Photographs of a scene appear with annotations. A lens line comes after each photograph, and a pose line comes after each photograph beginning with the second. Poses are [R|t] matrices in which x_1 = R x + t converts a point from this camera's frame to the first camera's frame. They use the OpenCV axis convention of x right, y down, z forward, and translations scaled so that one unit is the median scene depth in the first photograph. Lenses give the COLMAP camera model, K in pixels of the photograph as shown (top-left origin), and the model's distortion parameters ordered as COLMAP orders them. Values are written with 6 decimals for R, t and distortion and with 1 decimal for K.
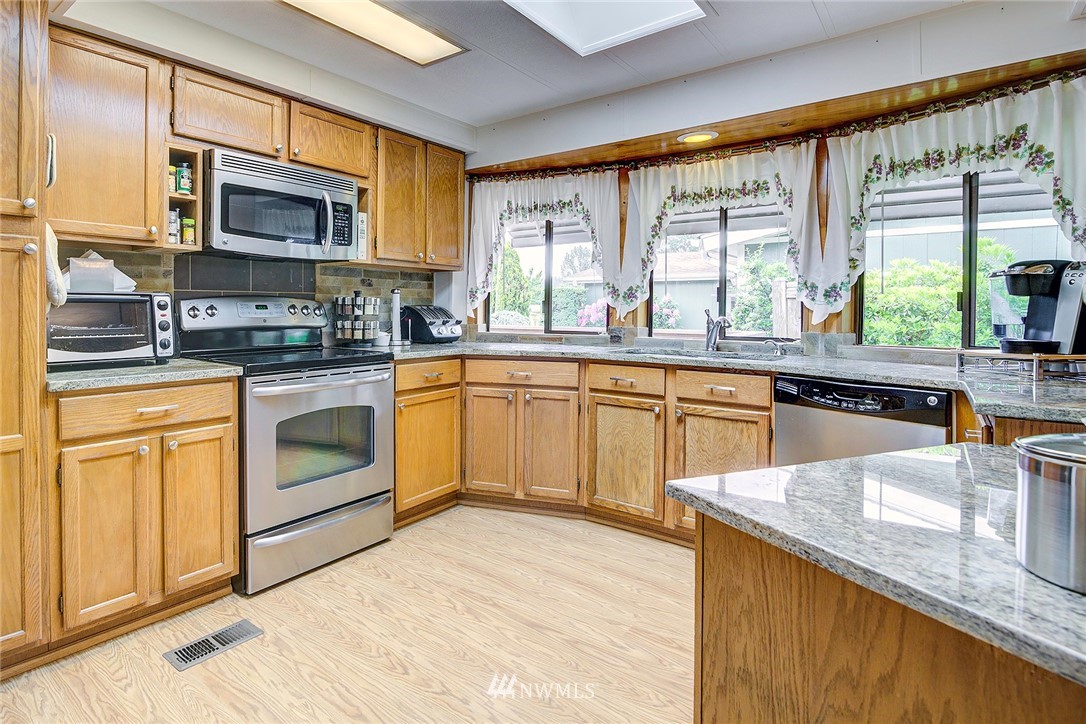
lens RADIAL K [[560.4, 0, 485.3], [0, 560.4, 312.0], [0, 0, 1]] dist [-0.013100, -0.000431]
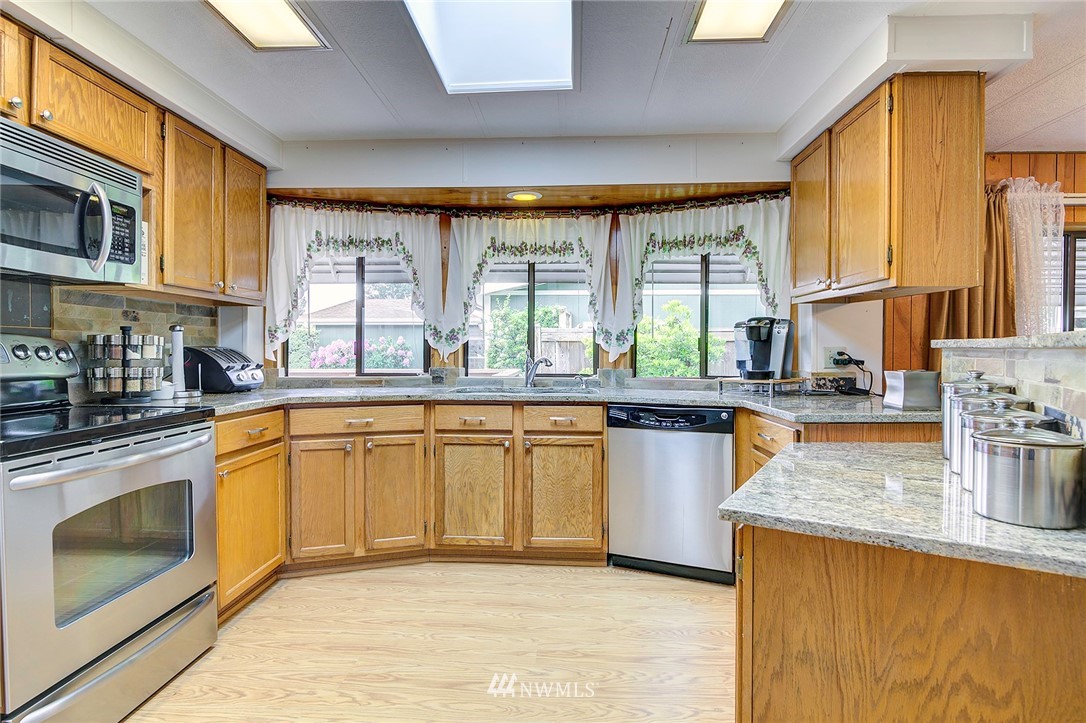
lens RADIAL K [[517.9, 0, 542.0], [0, 517.9, 358.9], [0, 0, 1]] dist [-0.012281, 0.000213]
pose [[0.807289, -0.011376, 0.590047, -0.230627], [0.005415, 0.999915, 0.011869, -0.000026], [-0.590131, -0.006386, 0.807282, 0.162681]]
